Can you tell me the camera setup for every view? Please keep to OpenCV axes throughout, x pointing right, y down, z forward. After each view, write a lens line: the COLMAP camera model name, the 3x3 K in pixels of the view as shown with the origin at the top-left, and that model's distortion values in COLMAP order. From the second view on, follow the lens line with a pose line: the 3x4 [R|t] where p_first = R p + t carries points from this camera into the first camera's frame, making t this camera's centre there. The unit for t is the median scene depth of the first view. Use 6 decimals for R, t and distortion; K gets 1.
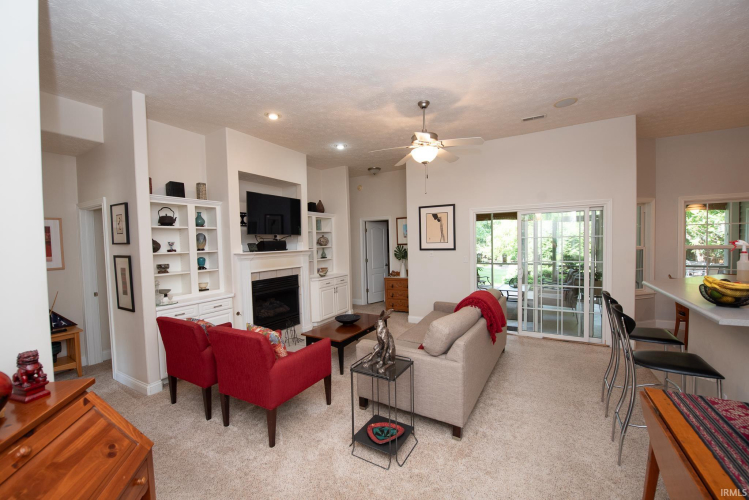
lens RADIAL K [[299.6, 0, 375.6], [0, 299.6, 250.7], [0, 0, 1]] dist [-0.002132, -0.000079]
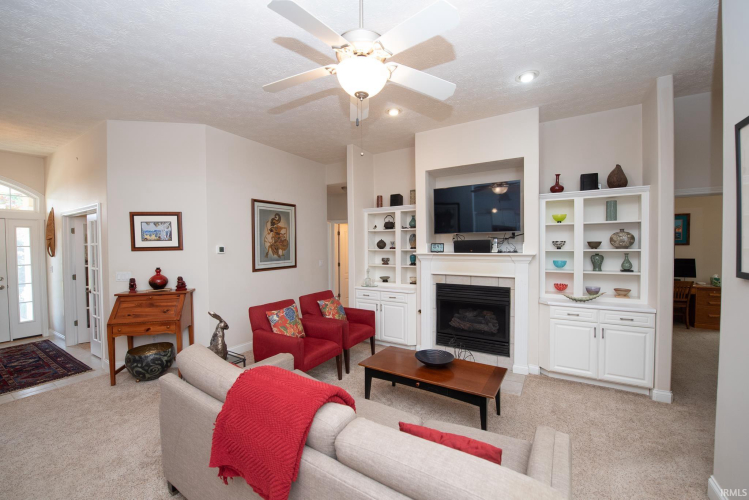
lens RADIAL K [[299.6, 0, 375.3], [0, 299.6, 252.9], [0, 0, 1]] dist [-0.002132, -0.000079]
pose [[-0.013260, 0.043539, -0.998964, 0.613860], [-0.027444, 0.998659, 0.043890, -0.034460], [0.999535, 0.027997, -0.012047, 0.938570]]
